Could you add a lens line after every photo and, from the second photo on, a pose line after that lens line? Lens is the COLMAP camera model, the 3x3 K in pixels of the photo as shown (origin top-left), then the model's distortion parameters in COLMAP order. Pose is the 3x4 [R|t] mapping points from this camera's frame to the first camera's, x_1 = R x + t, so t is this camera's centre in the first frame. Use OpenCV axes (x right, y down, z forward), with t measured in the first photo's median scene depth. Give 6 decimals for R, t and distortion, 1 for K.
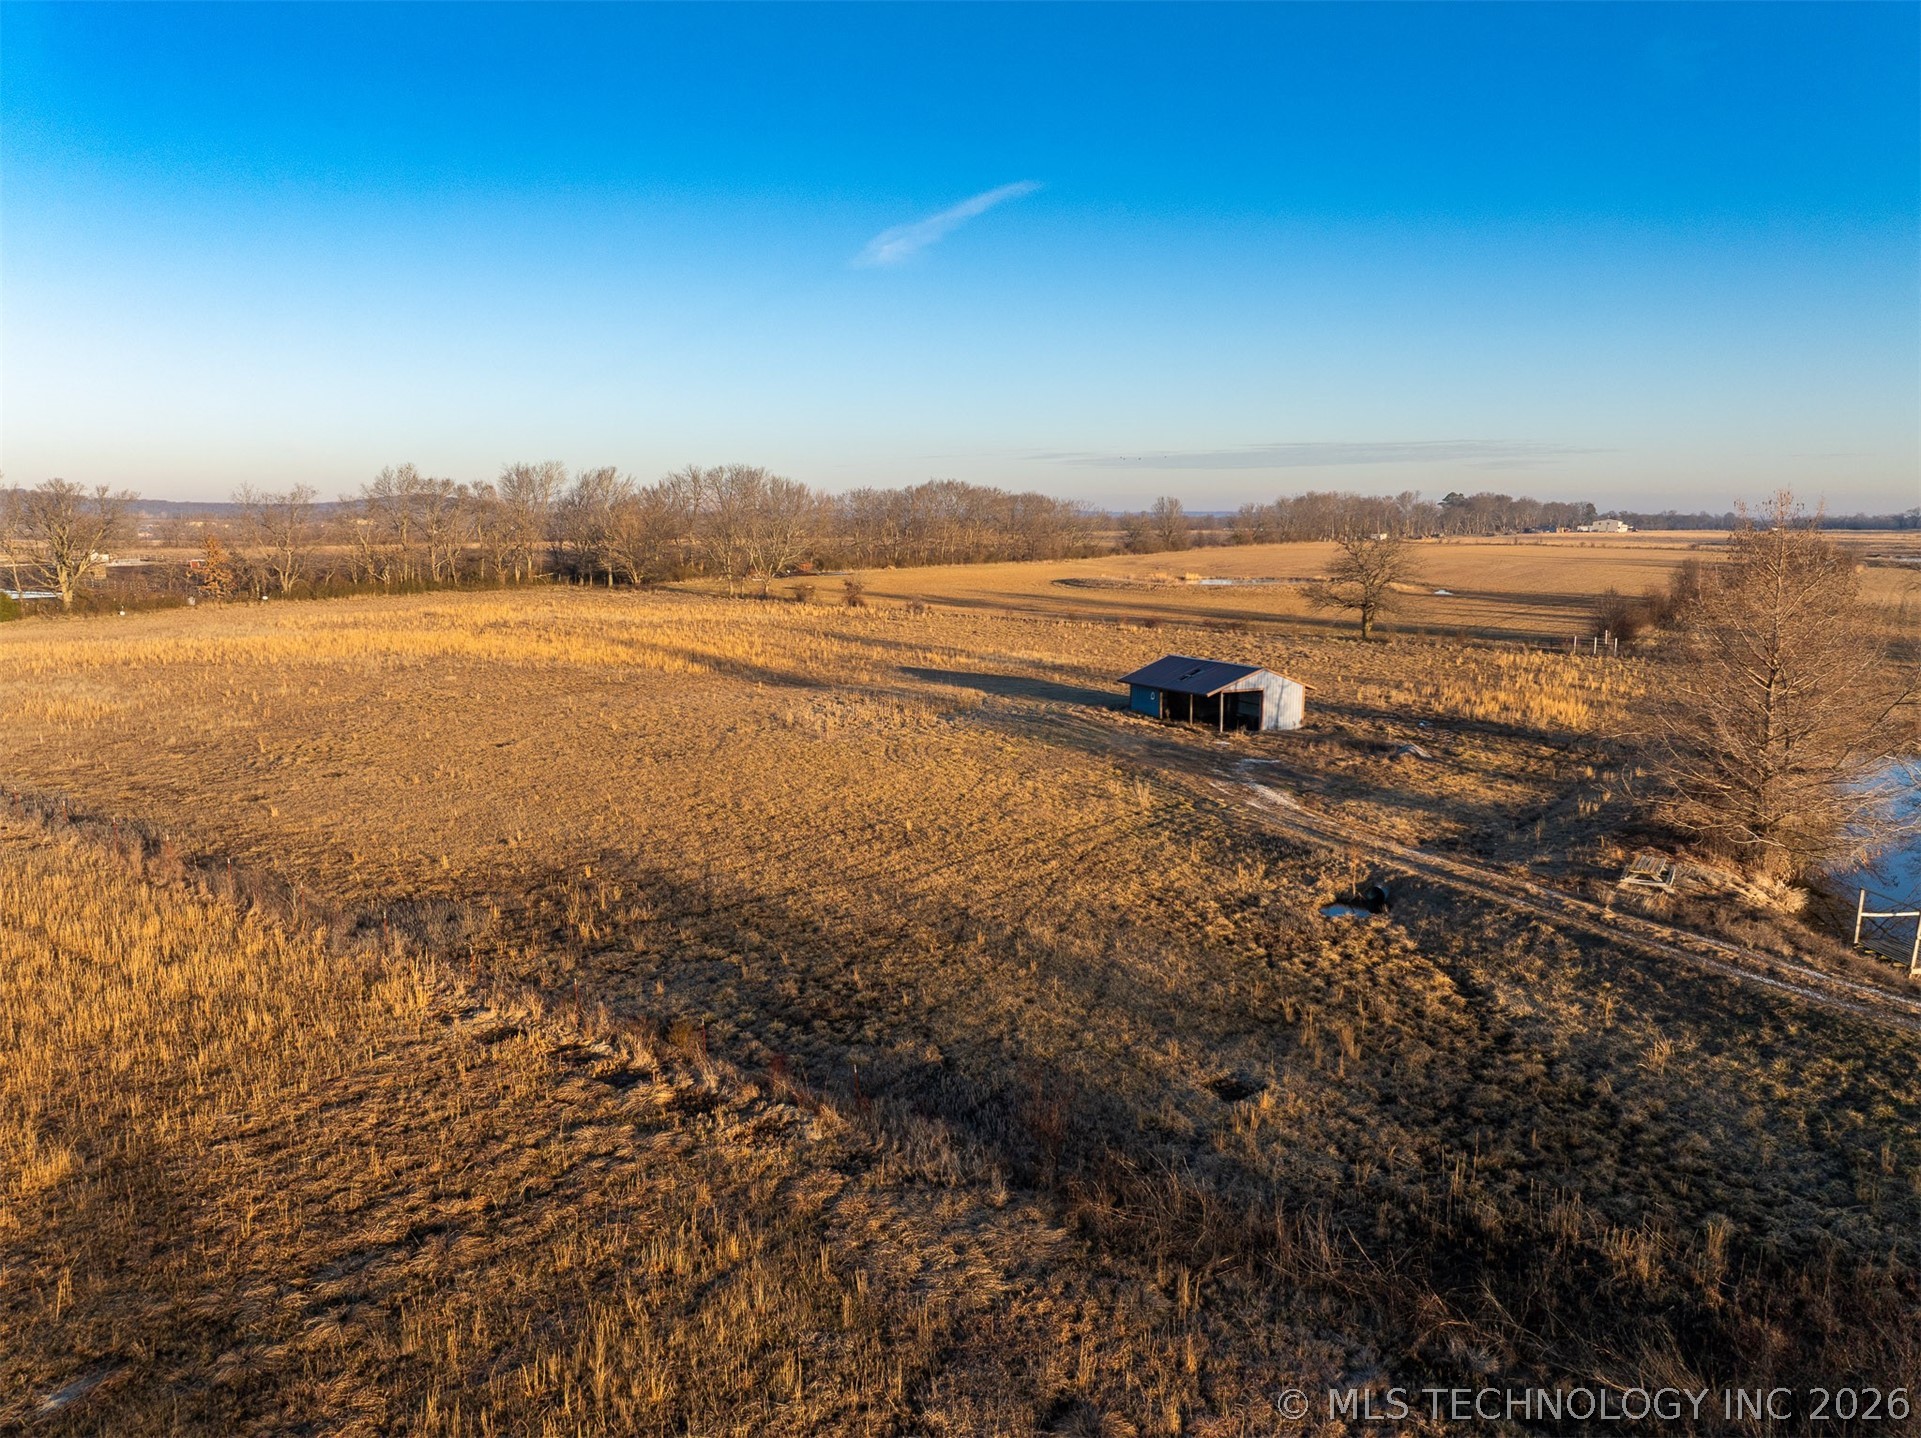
lens RADIAL K [[1357.4, 0, 966.4], [0, 1357.4, 707.0], [0, 0, 1]] dist [-0.037525, -0.001106]
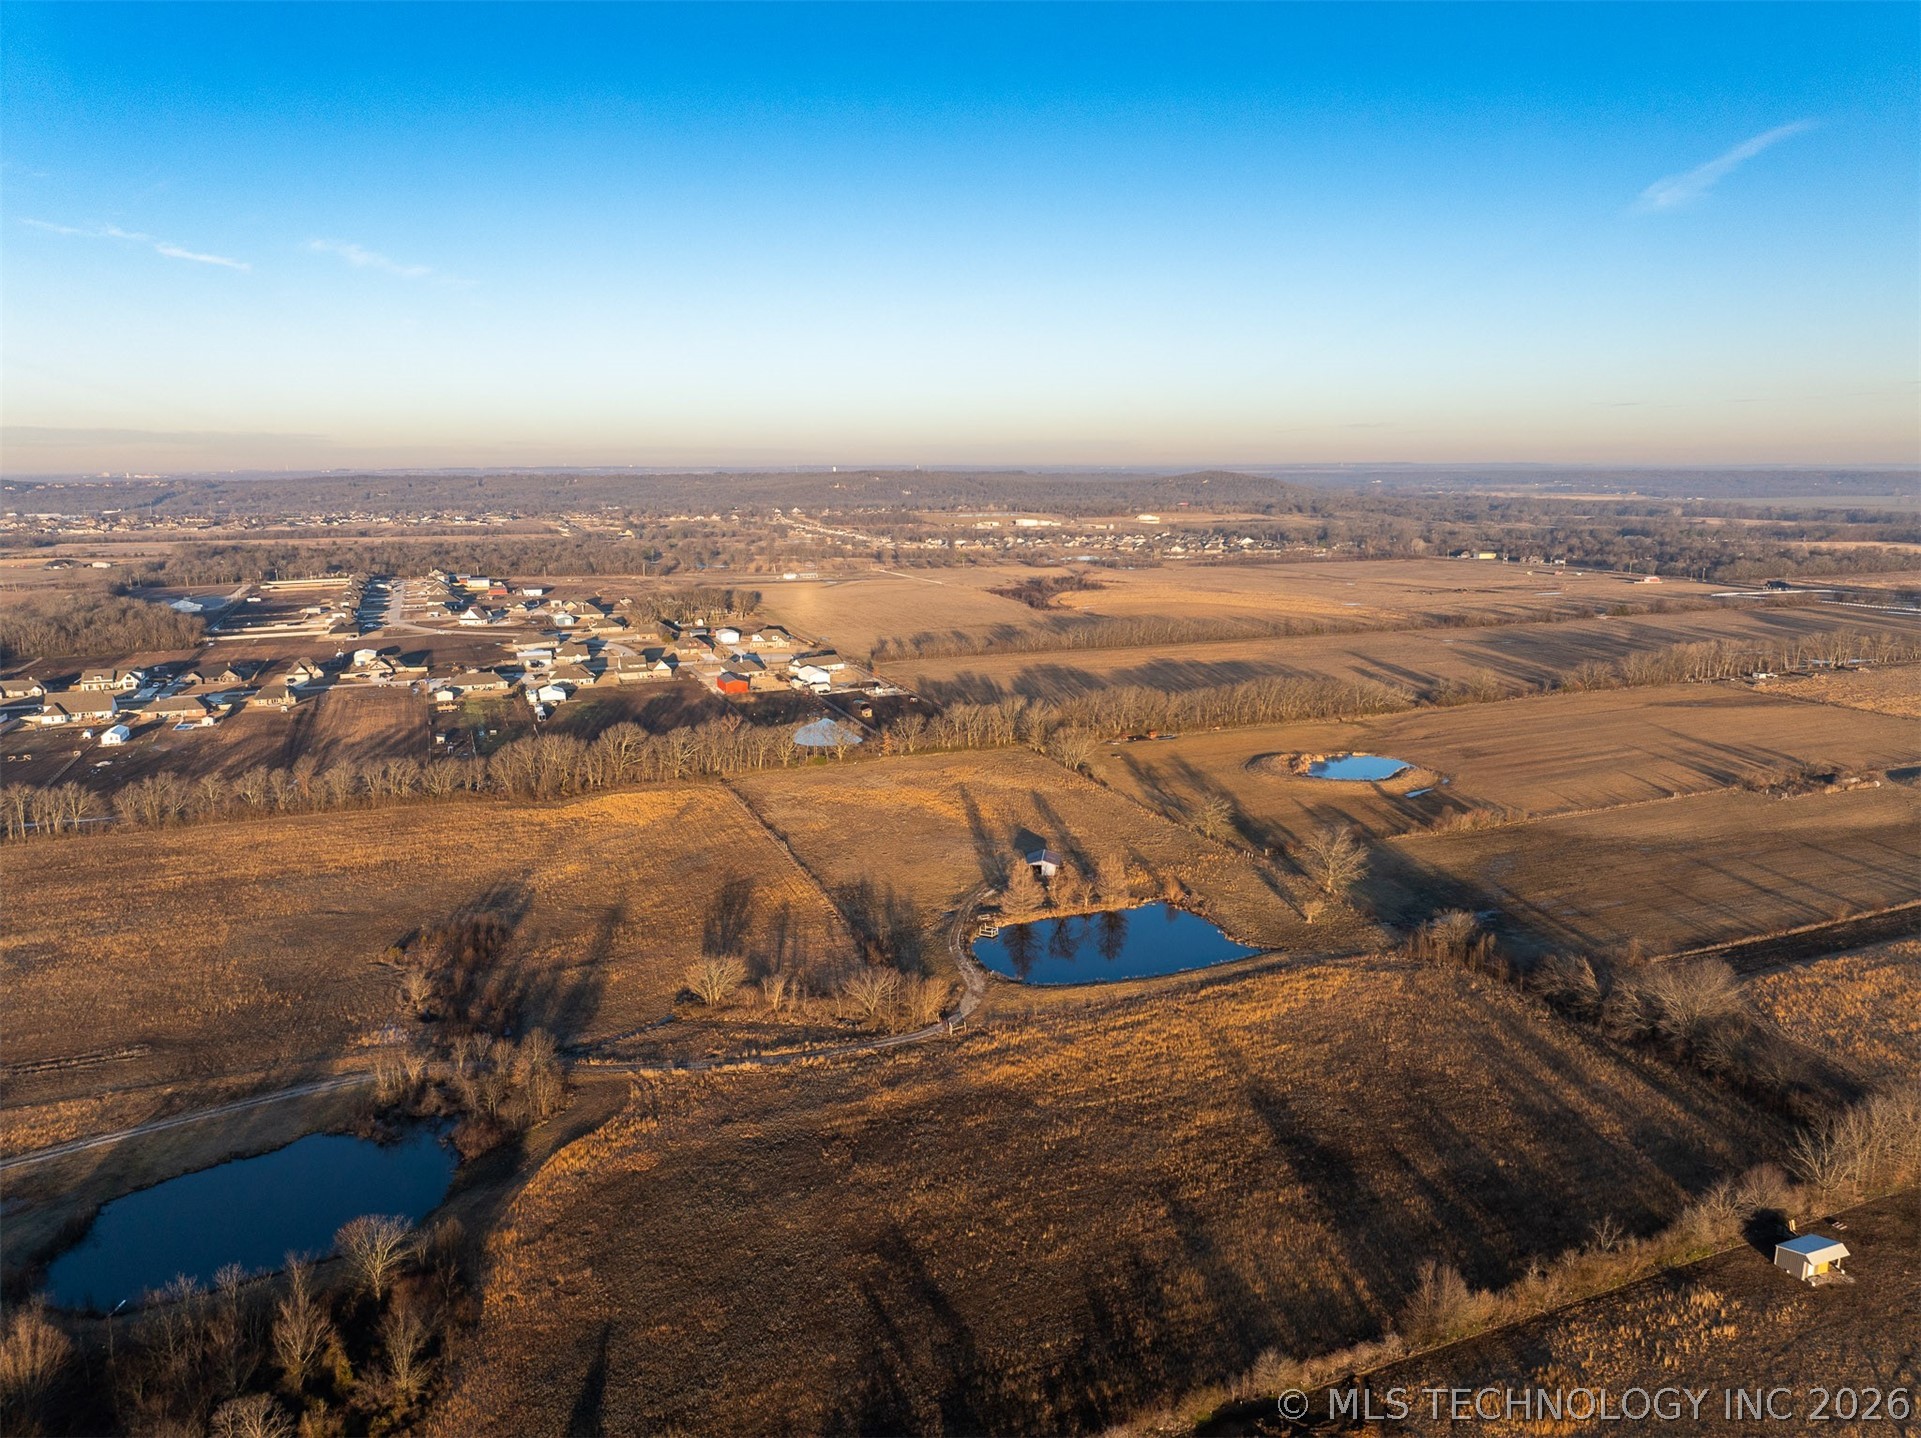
lens RADIAL K [[1357.4, 0, 966.0], [0, 1357.4, 677.6], [0, 0, 1]] dist [-0.037525, -0.001106]
pose [[0.832301, 0.083017, -0.548072, 1.001790], [-0.072415, 0.996532, 0.040976, -0.328118], [0.549573, 0.005584, 0.835427, -1.150401]]
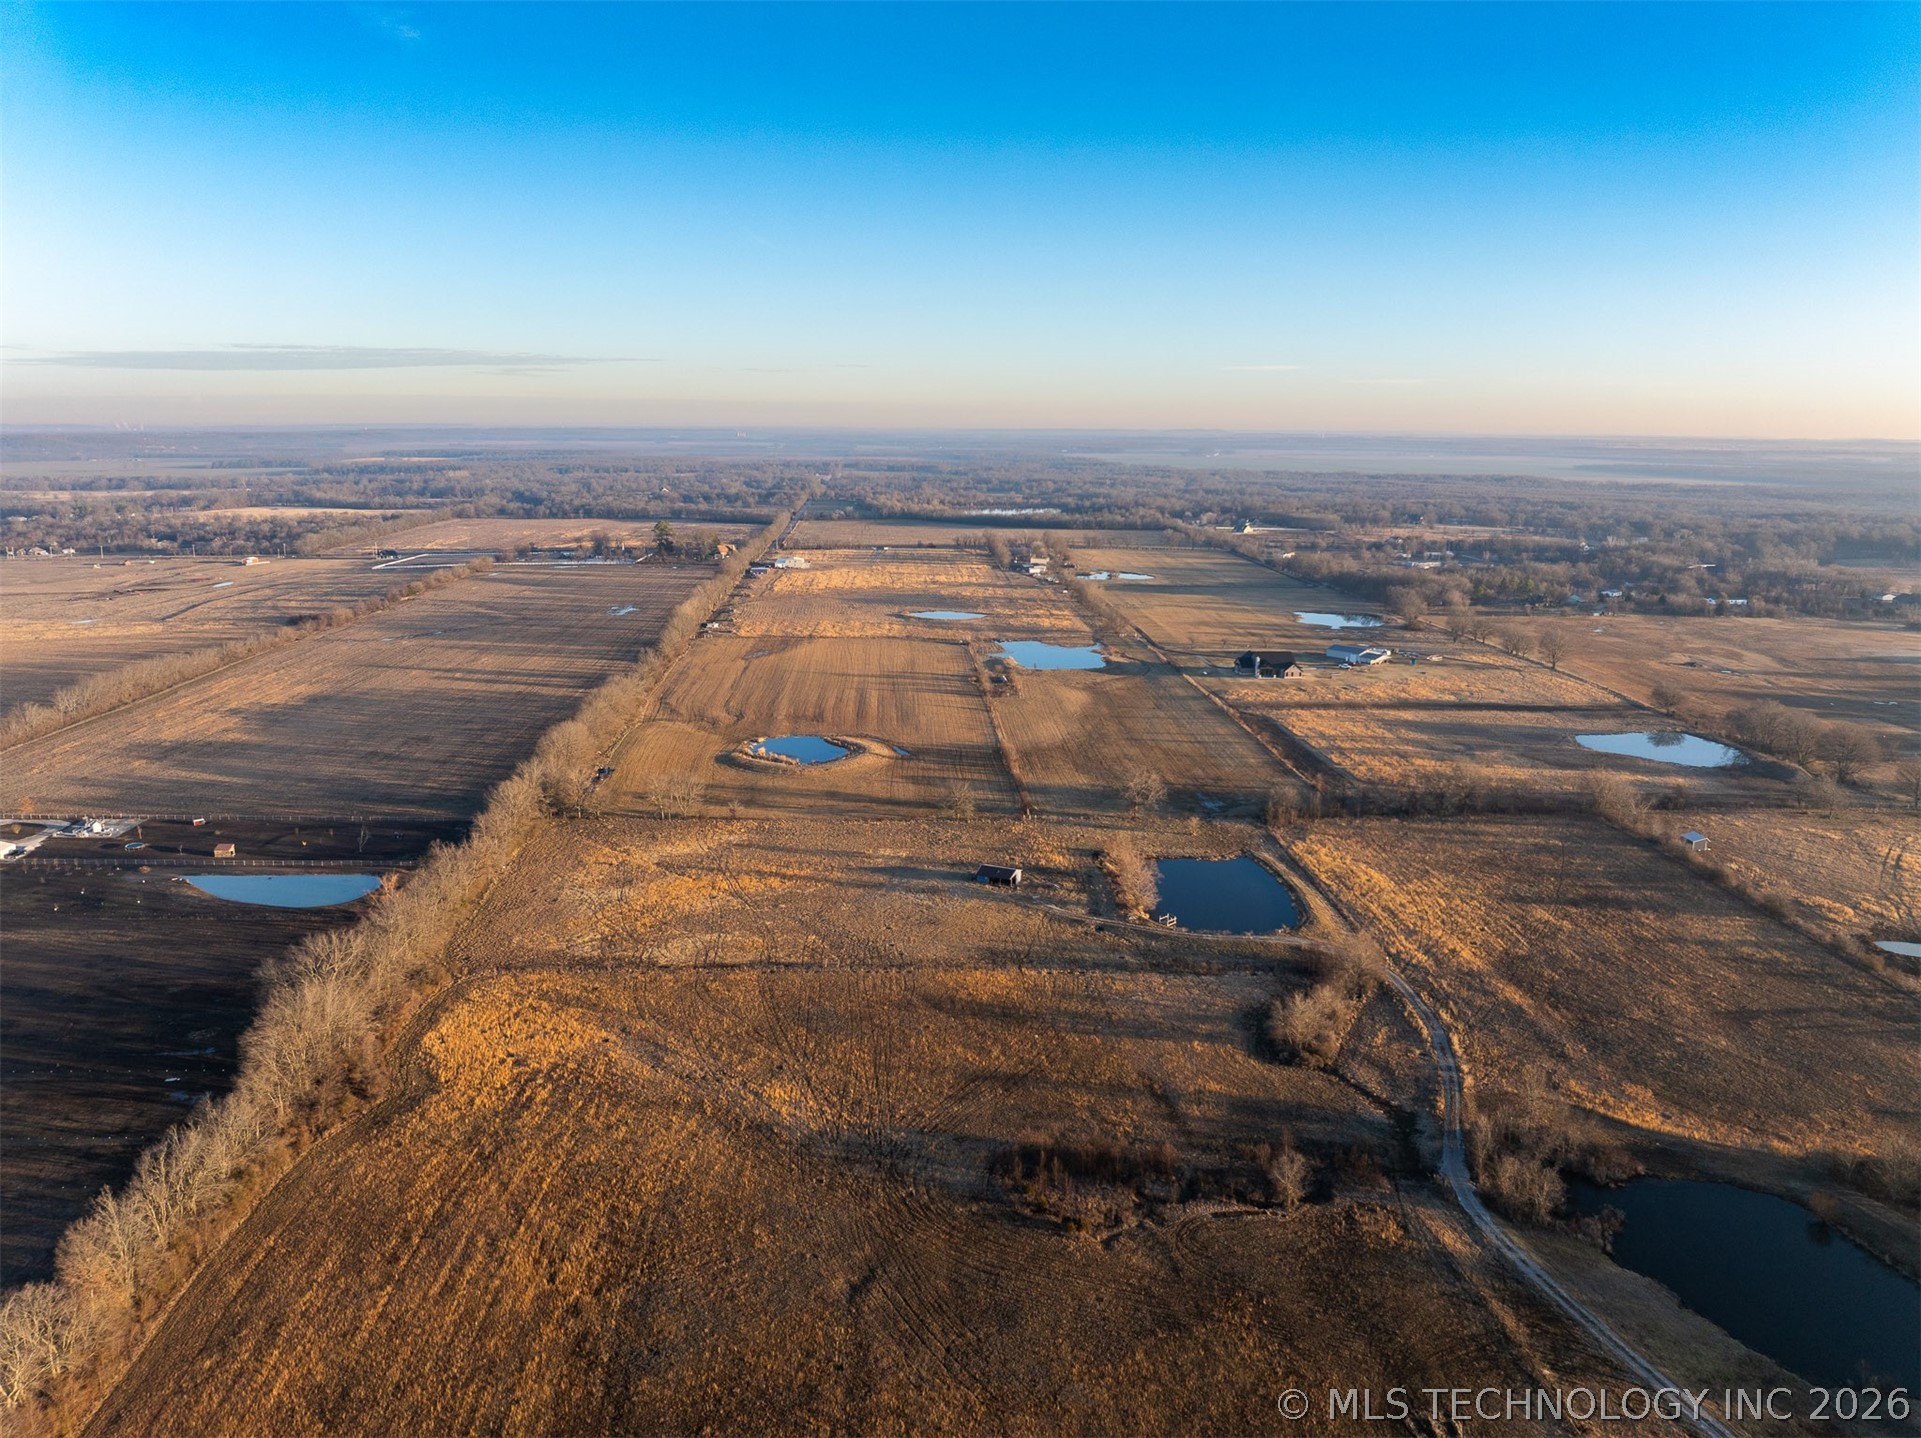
lens RADIAL K [[1357.4, 0, 982.7], [0, 1357.4, 684.1], [0, 0, 1]] dist [-0.037525, -0.001106]
pose [[0.781632, -0.108564, 0.614219, -1.068609], [0.076986, 0.993998, 0.077720, -0.419324], [-0.618970, -0.013463, 0.785299, -1.000998]]
